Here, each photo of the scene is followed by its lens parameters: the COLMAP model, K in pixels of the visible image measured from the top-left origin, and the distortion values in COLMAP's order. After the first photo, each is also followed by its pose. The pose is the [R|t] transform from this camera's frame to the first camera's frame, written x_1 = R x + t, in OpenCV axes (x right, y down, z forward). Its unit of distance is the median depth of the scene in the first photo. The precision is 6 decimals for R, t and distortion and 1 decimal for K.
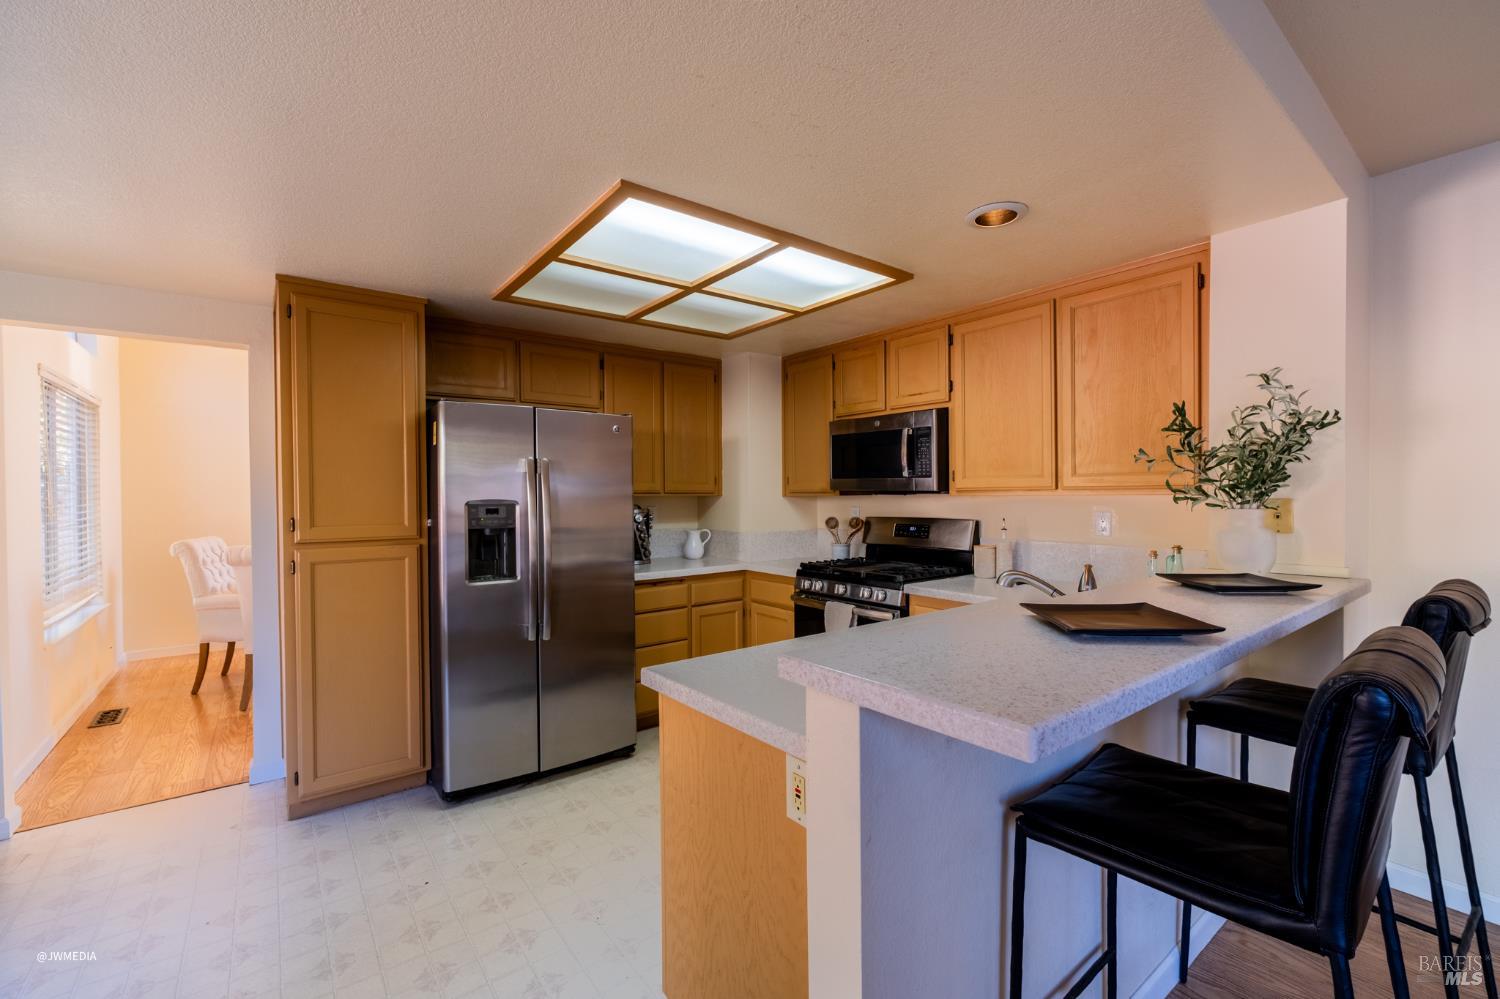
lens RADIAL K [[633.4, 0, 754.8], [0, 633.4, 496.8], [0, 0, 1]] dist [0.000957, 0.000126]
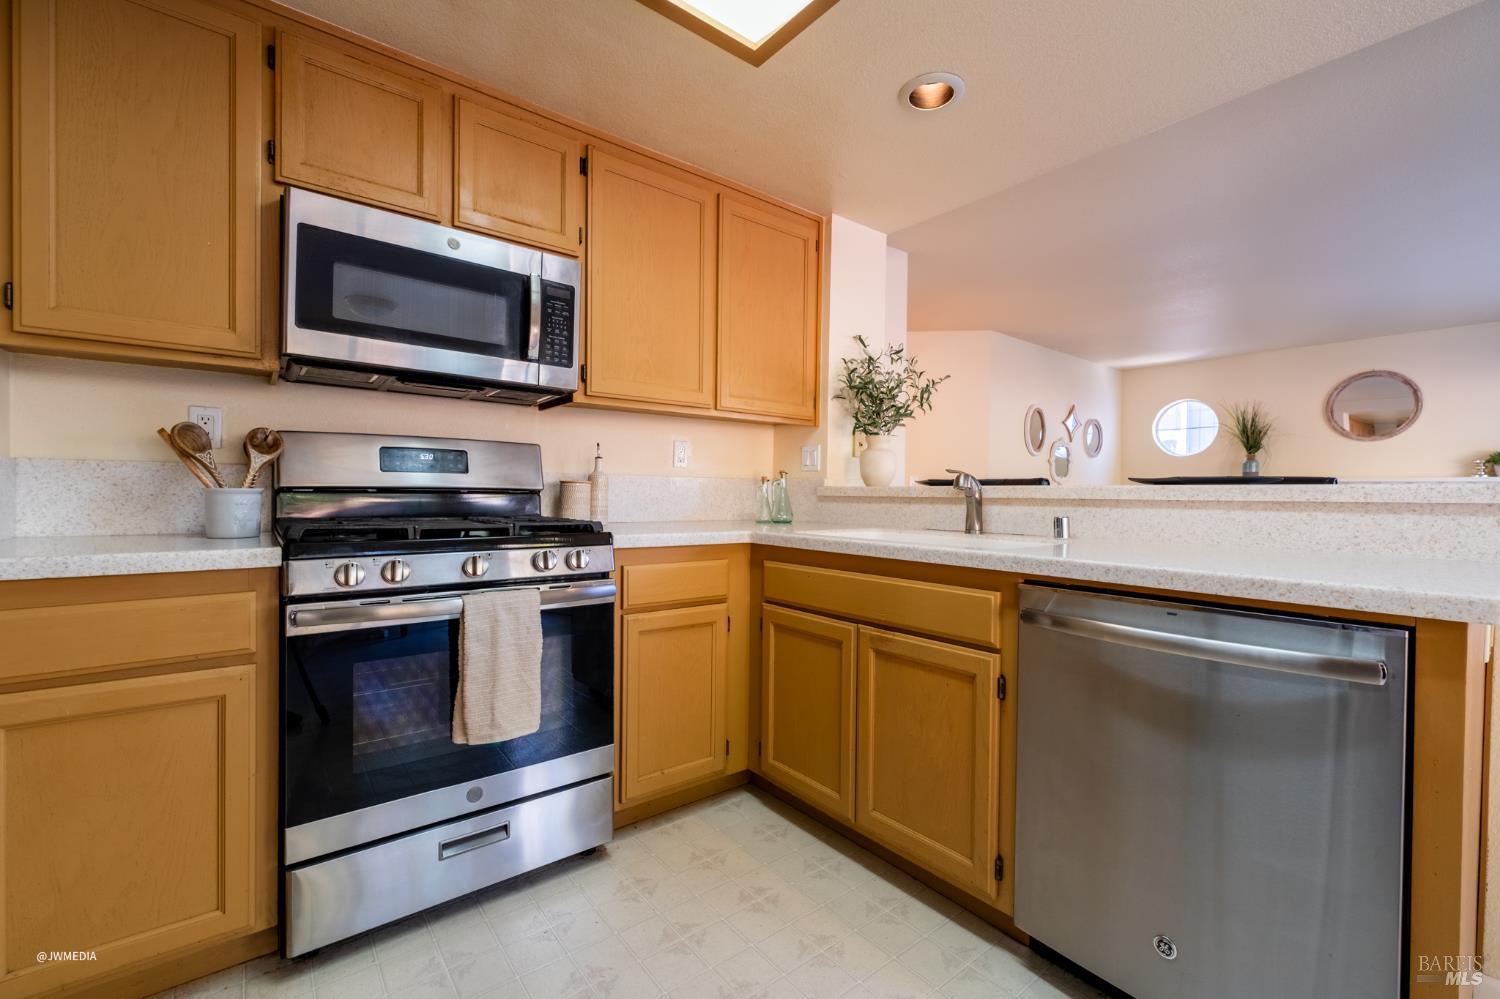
lens RADIAL K [[633.4, 0, 749.5], [0, 633.4, 503.7], [0, 0, 1]] dist [0.000957, 0.000126]
pose [[-0.005131, -0.009622, 0.999941, -0.312081], [-0.005106, 0.999941, 0.009596, 0.084984], [-0.999974, -0.005056, -0.005180, 0.723910]]
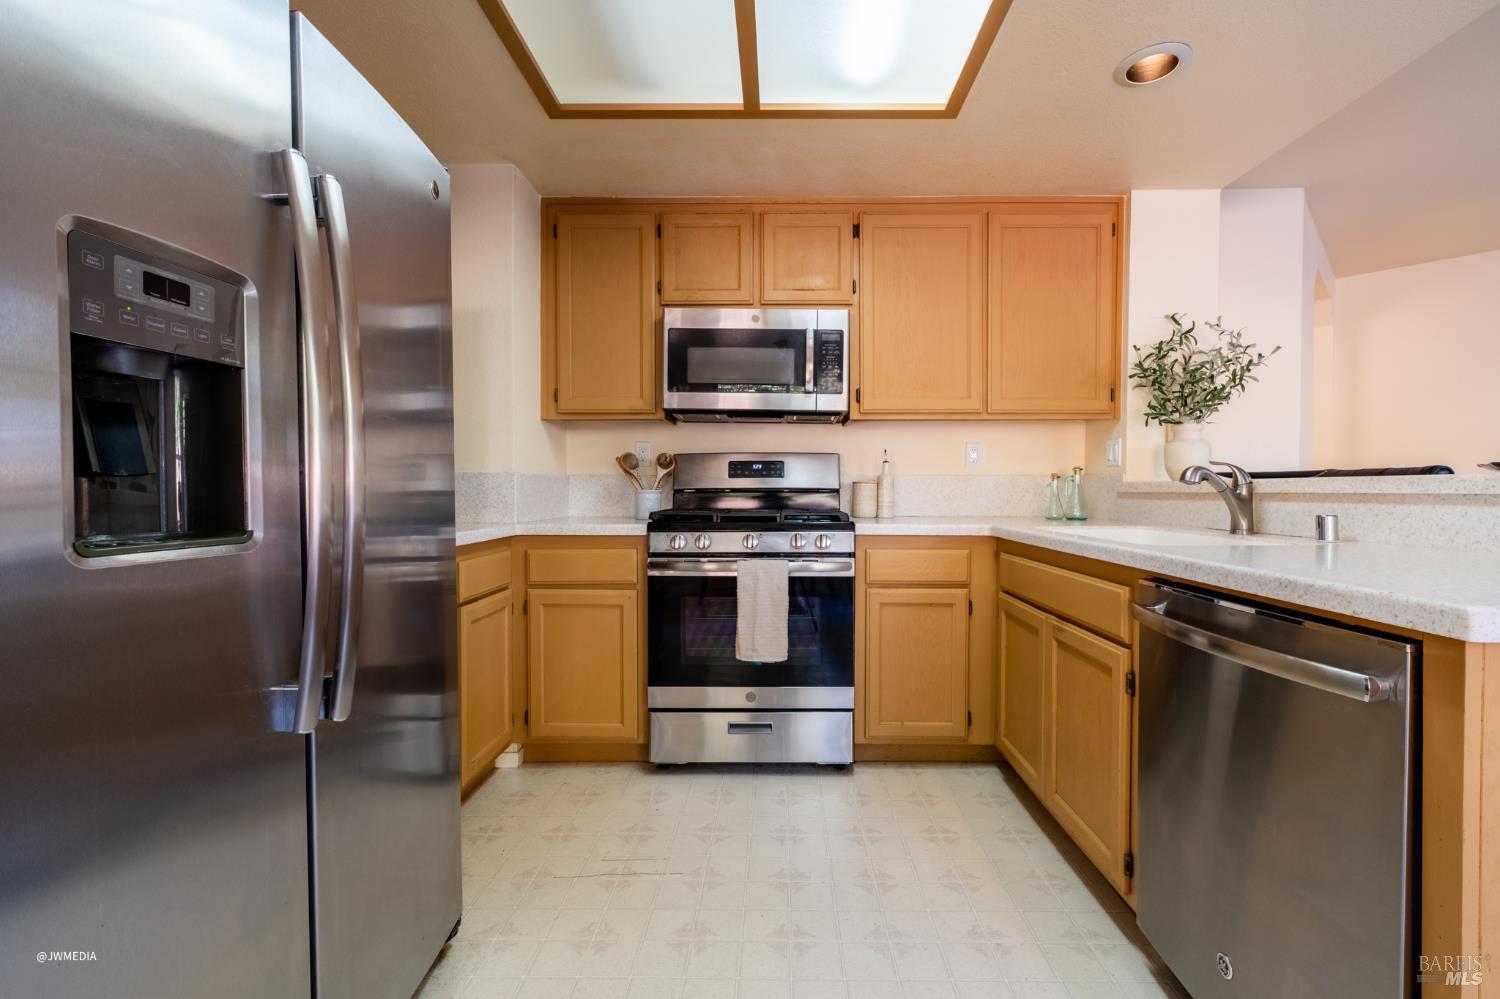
lens RADIAL K [[633.4, 0, 765.2], [0, 633.4, 506.4], [0, 0, 1]] dist [0.000957, 0.000126]
pose [[0.625146, -0.013452, 0.780392, -0.365529], [-0.000597, 0.999843, 0.017714, 0.086083], [-0.780508, -0.011539, 0.625039, 0.498645]]
